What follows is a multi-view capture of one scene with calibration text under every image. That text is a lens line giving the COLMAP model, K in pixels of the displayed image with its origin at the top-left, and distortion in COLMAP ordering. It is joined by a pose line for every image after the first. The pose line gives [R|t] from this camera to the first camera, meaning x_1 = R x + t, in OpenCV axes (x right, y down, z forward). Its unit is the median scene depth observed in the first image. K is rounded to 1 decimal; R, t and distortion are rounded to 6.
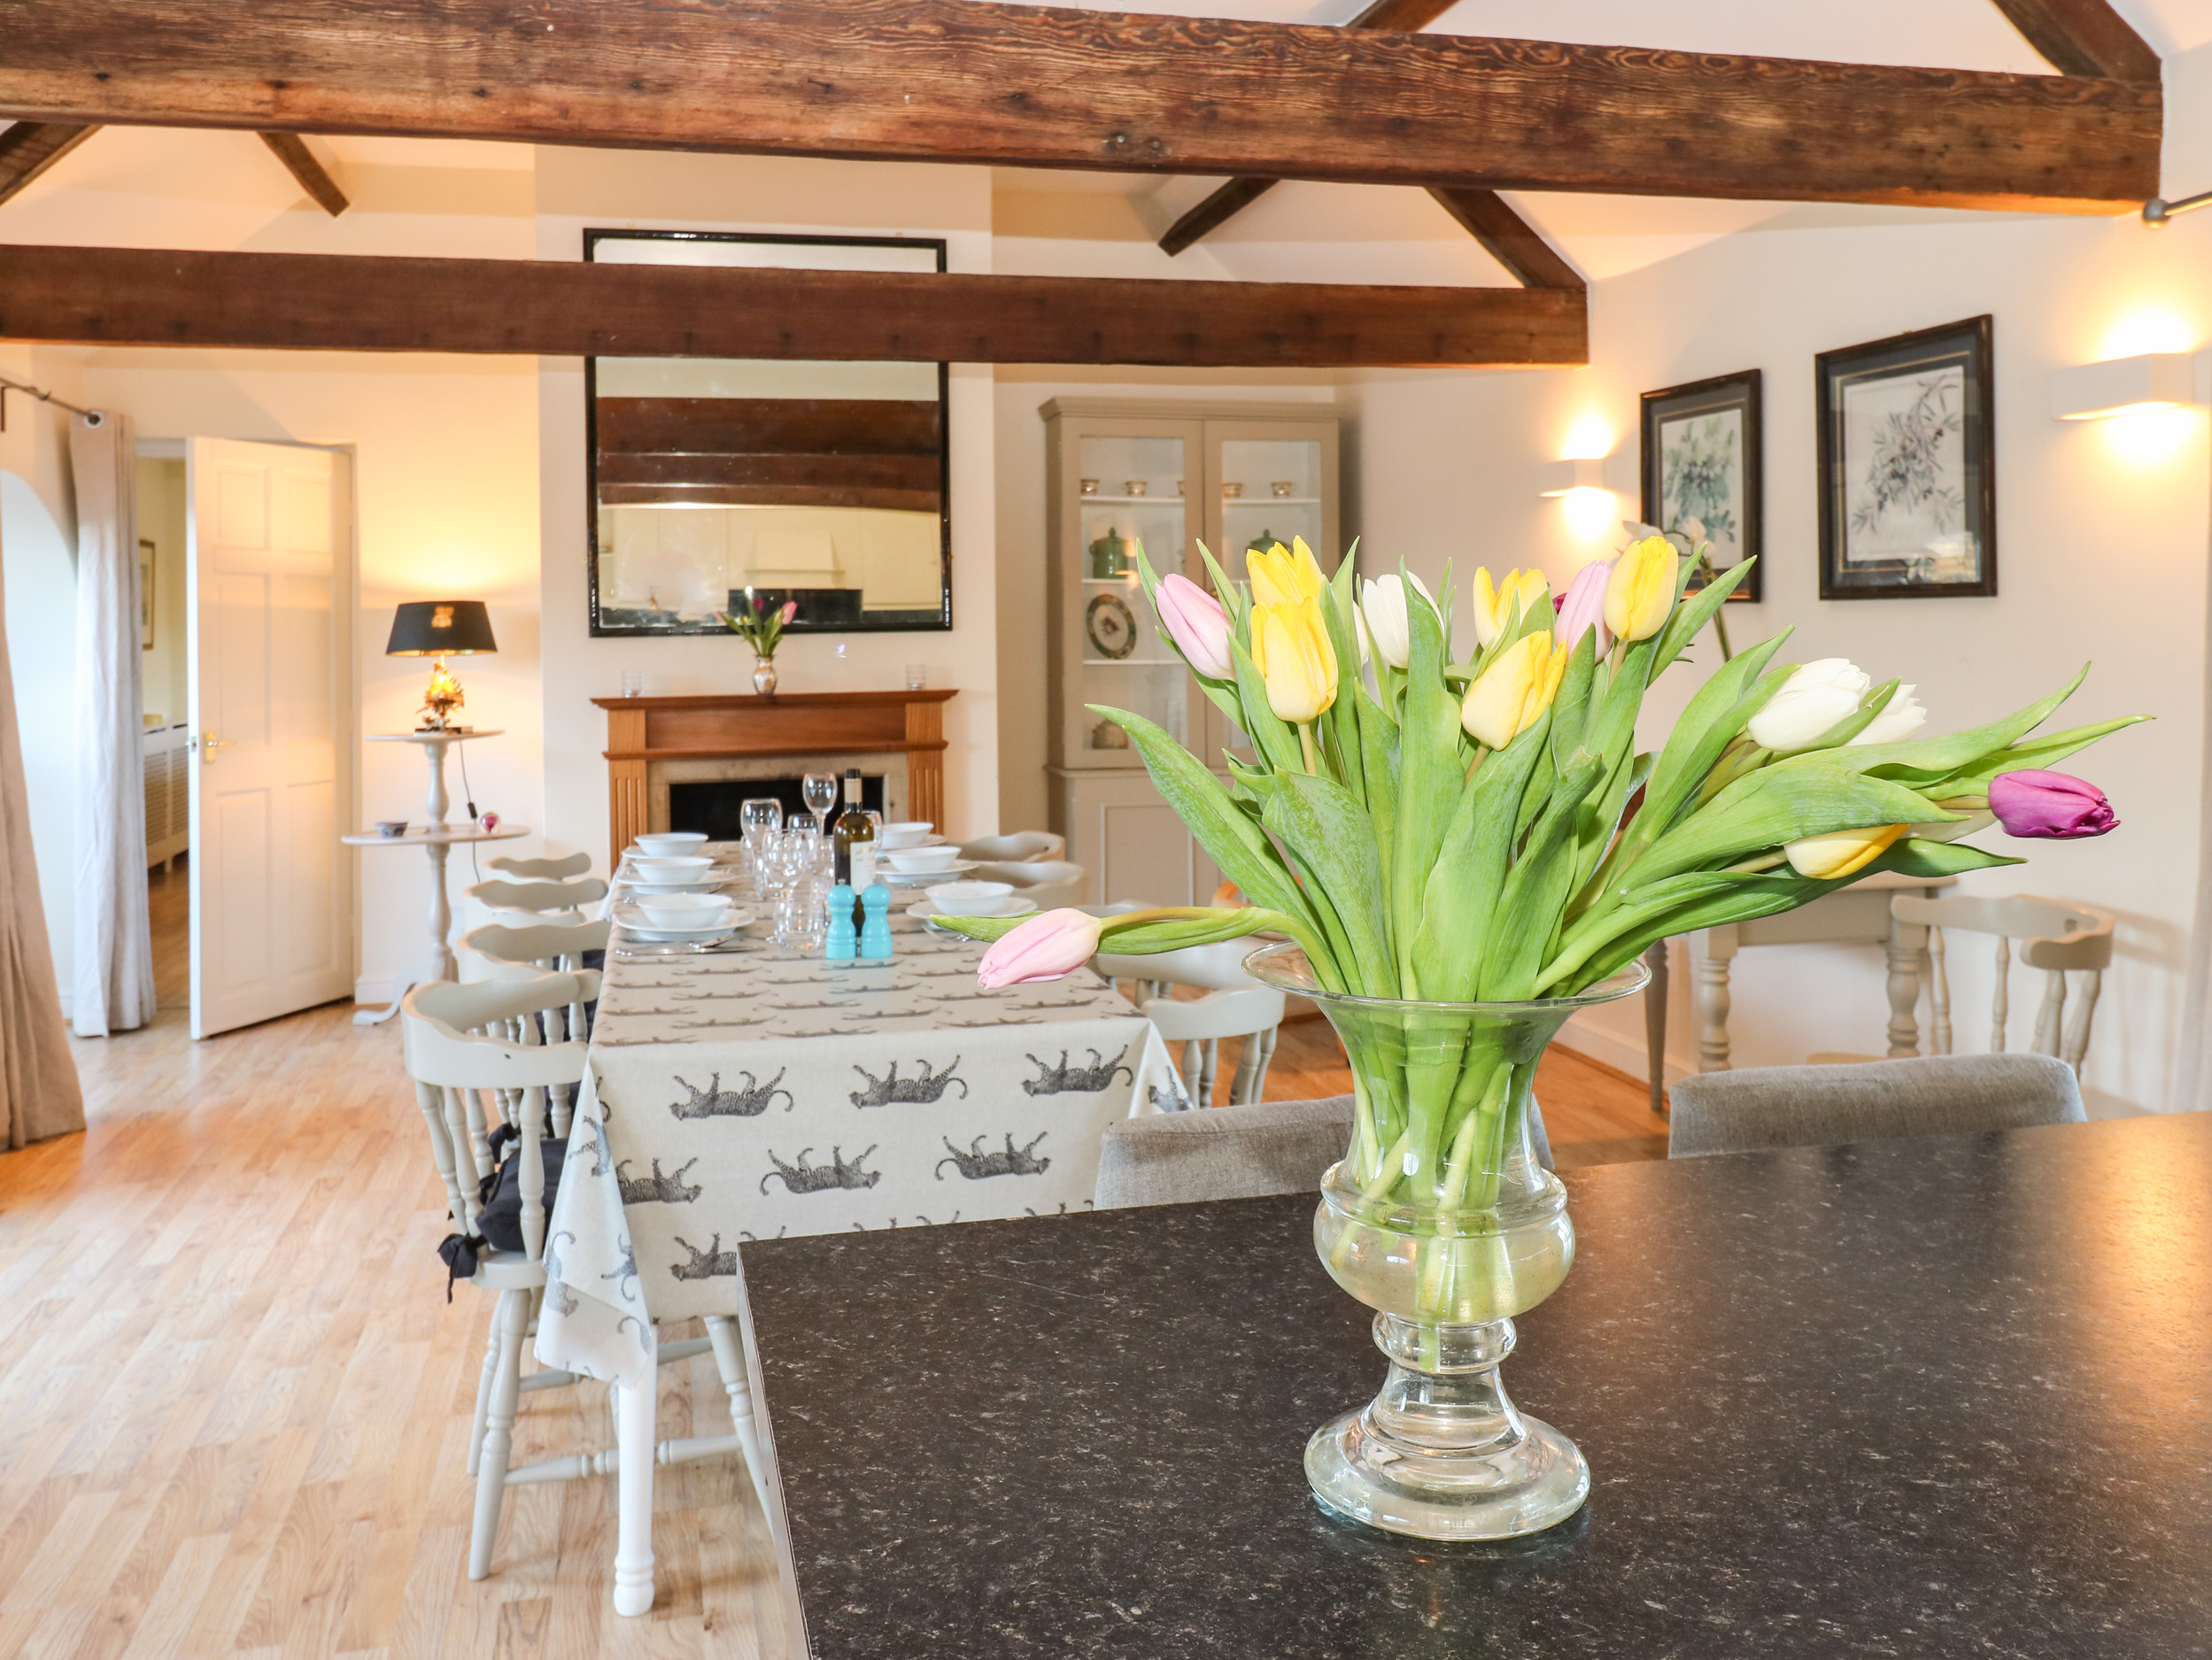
lens RADIAL K [[1905.7, 0, 1116.9], [0, 1905.7, 624.9], [0, 0, 1]] dist [0.010936, -0.002638]
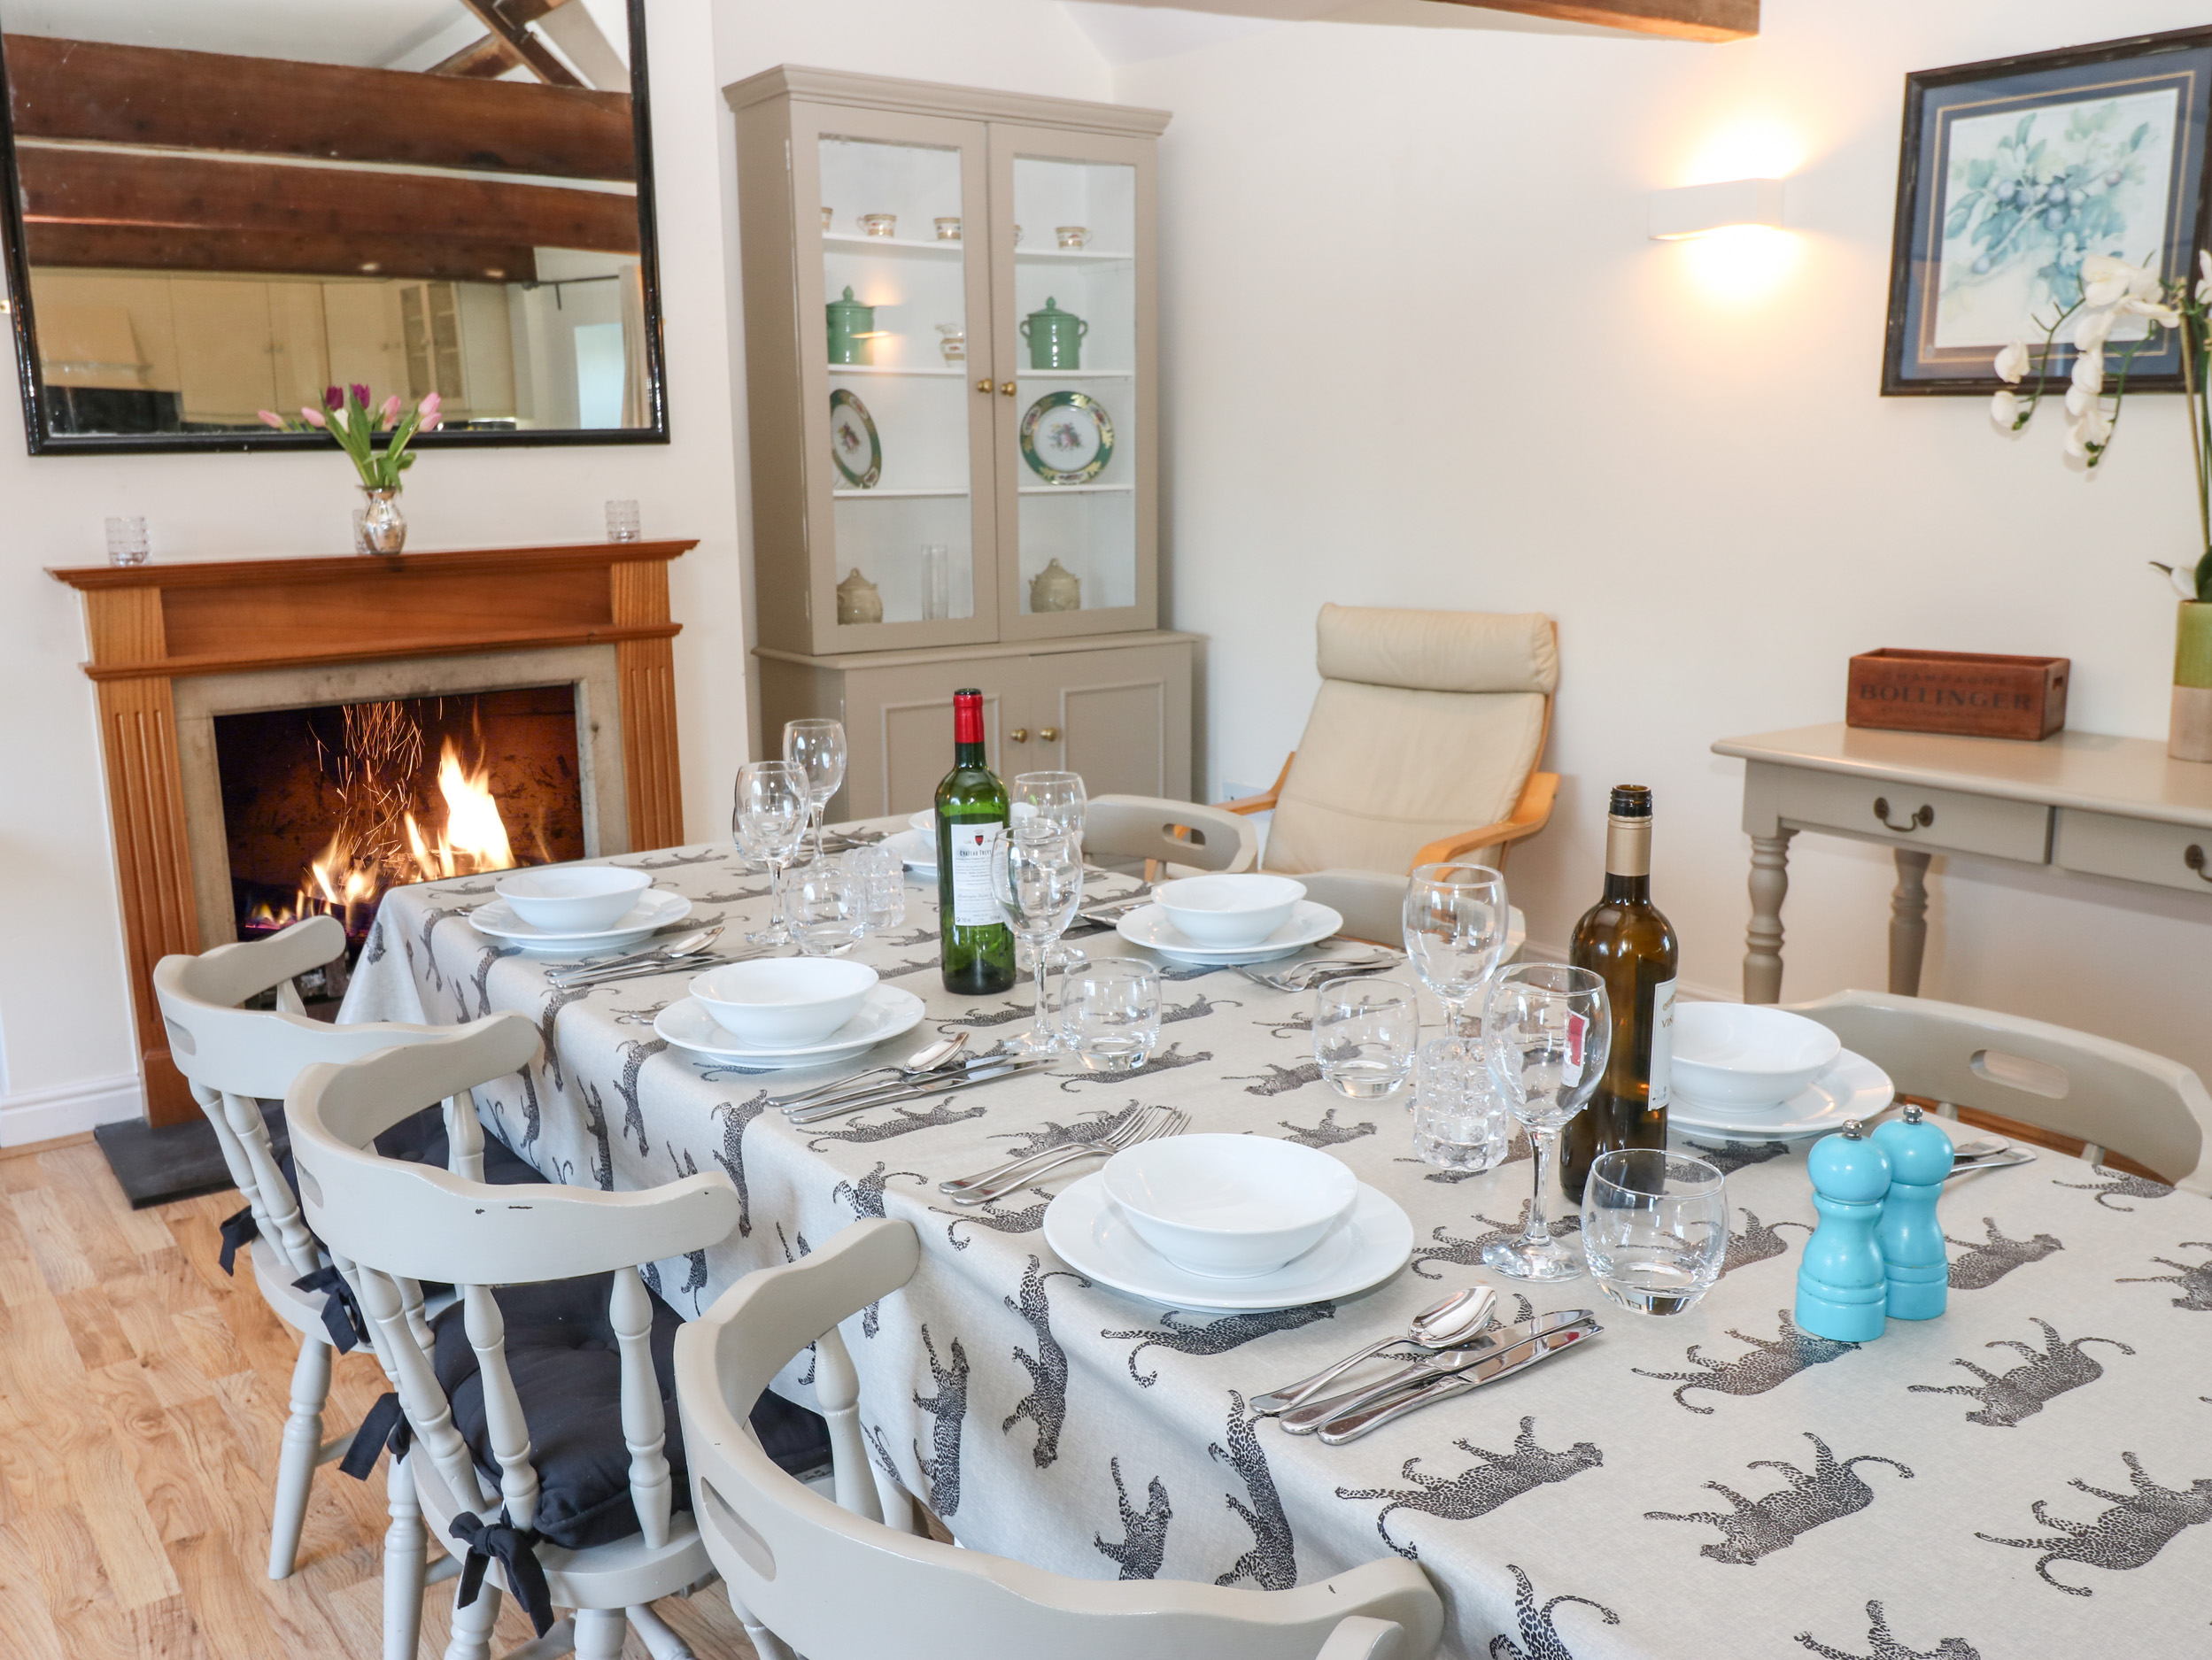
lens RADIAL K [[1907.0, 0, 1107.2], [0, 1907.0, 822.6], [0, 0, 1]] dist [0.006896, 0.005739]
pose [[0.923829, -0.075418, 0.375304, -0.254564], [0.001425, 0.981071, 0.193641, 0.005085], [-0.382804, -0.178357, 0.906449, 0.465164]]
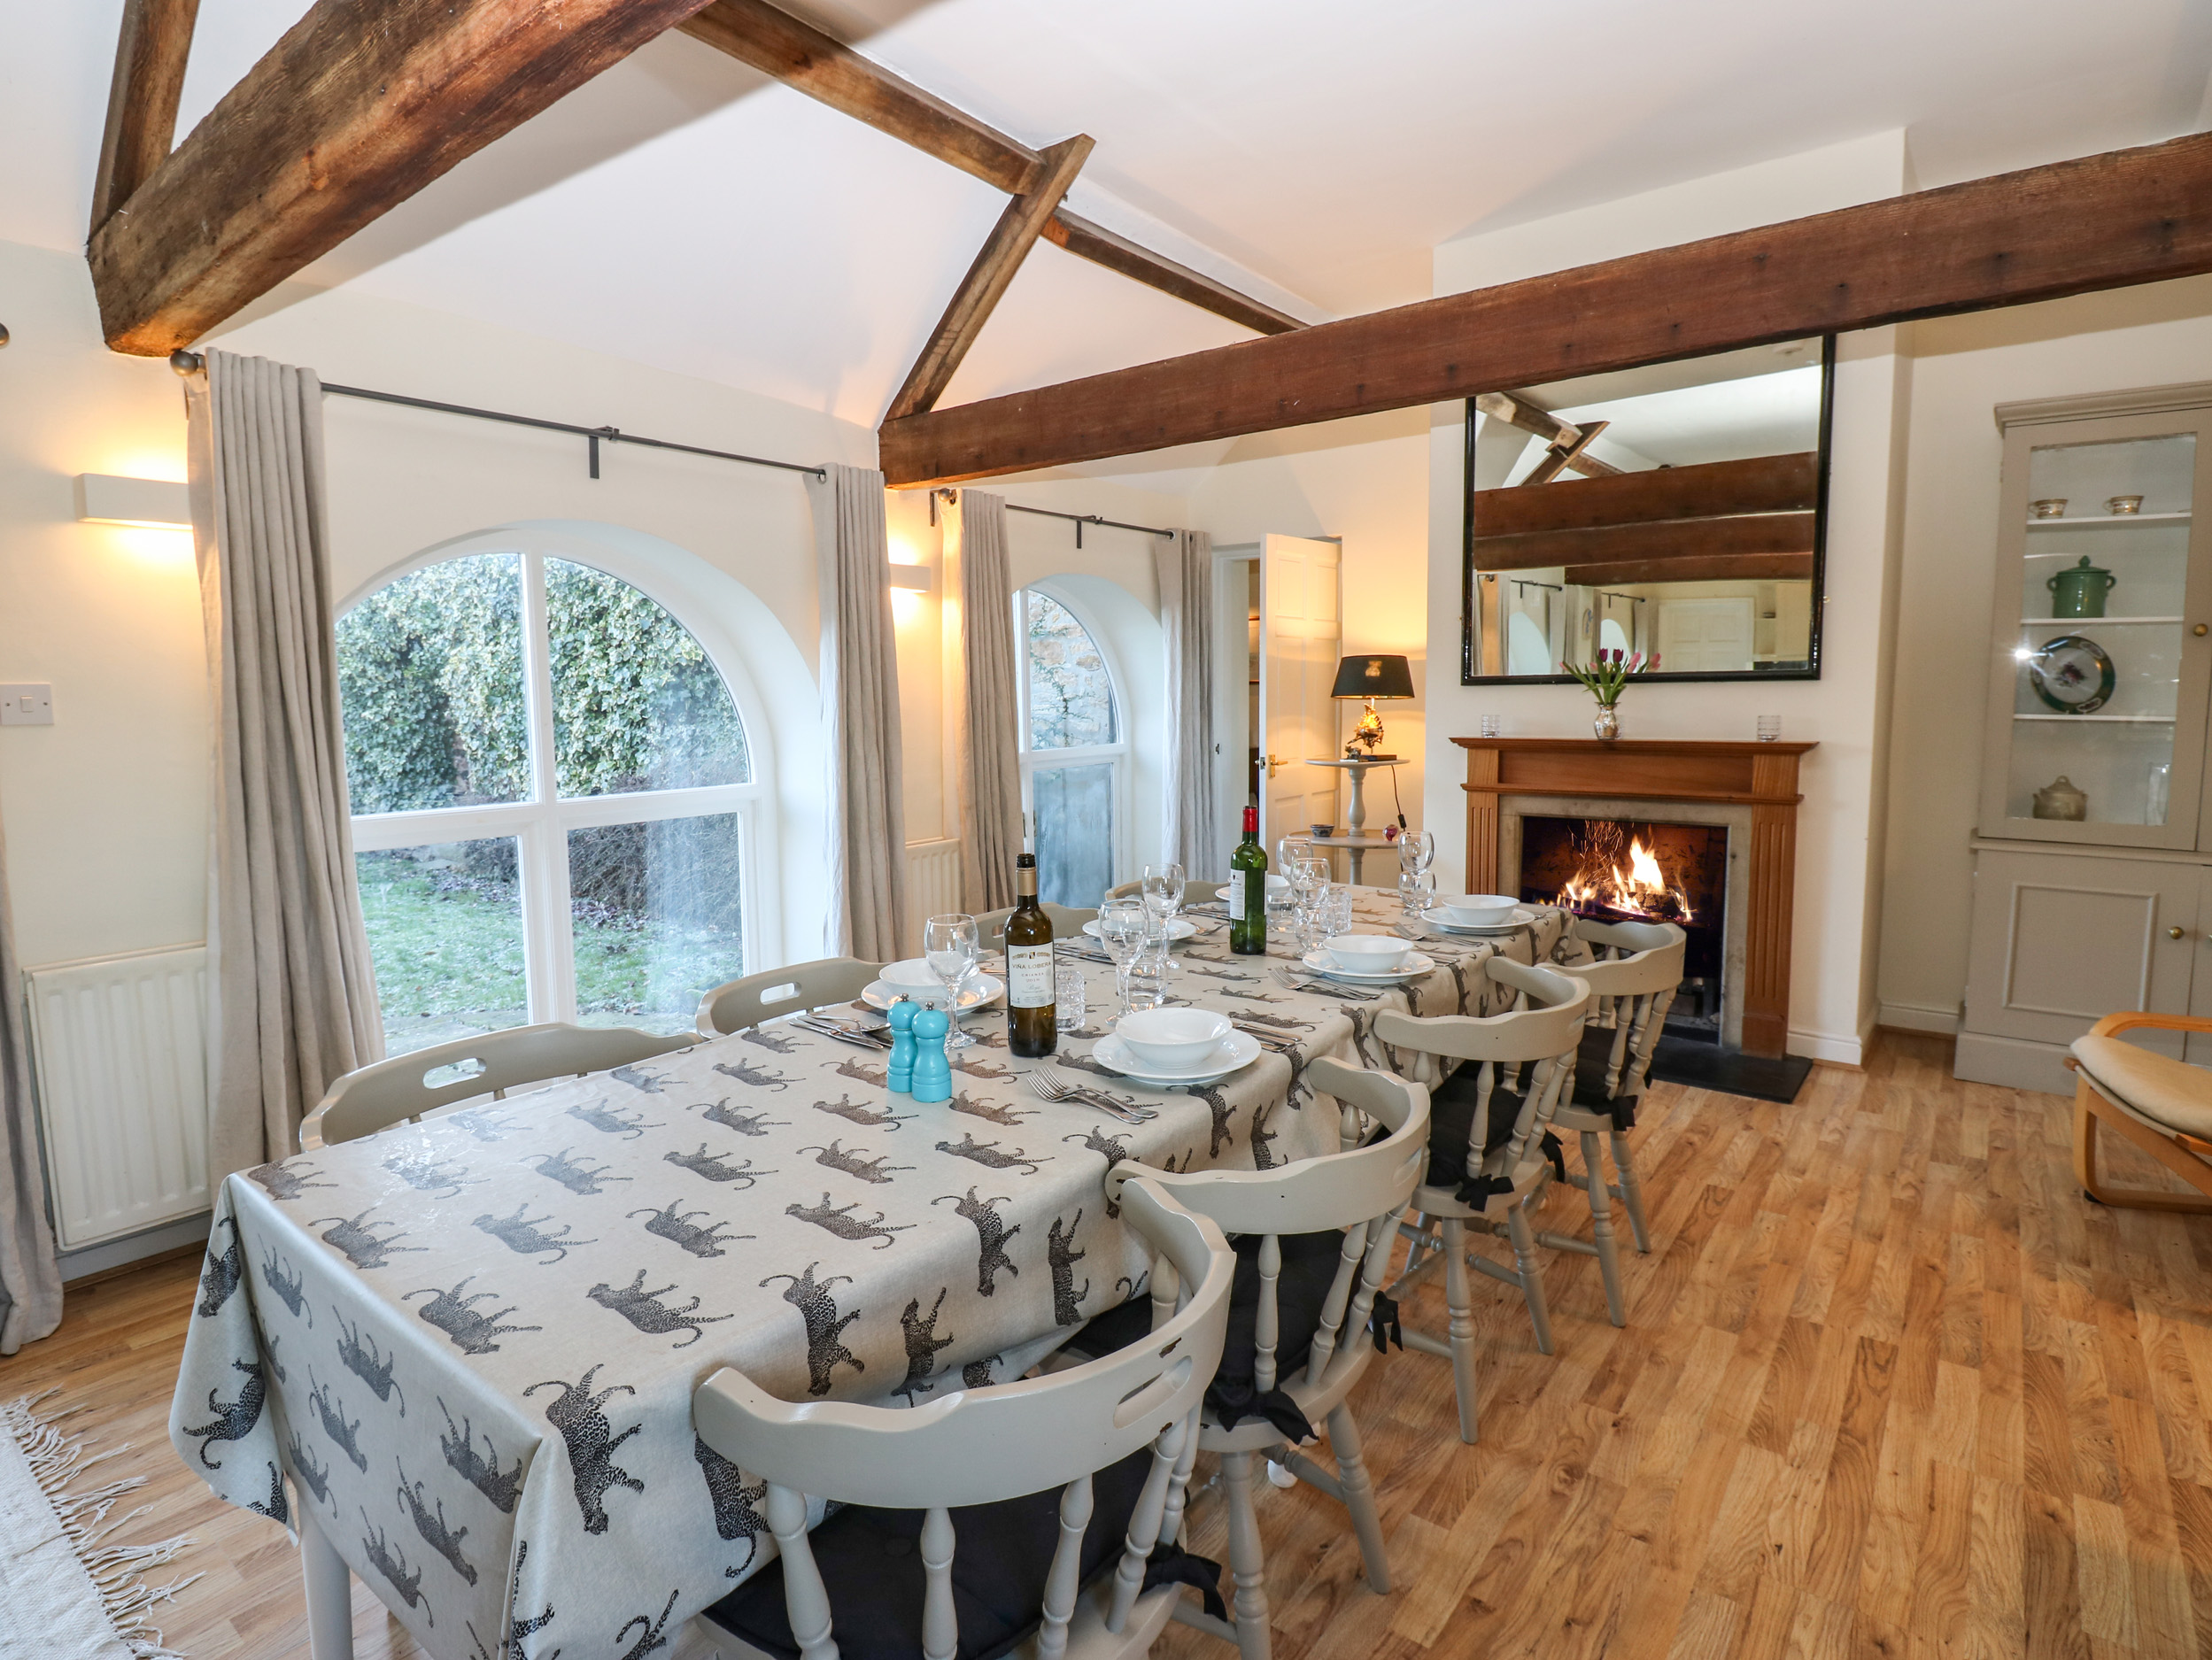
lens RADIAL K [[1168.1, 0, 1124.7], [0, 1168.1, 799.3], [0, 0, 1]] dist [-0.001087, -0.012468]
pose [[0.632053, 0.079449, -0.770841, 0.185432], [0.005321, 0.994262, 0.106839, -0.001752], [0.774907, -0.071629, 0.628004, 0.481875]]
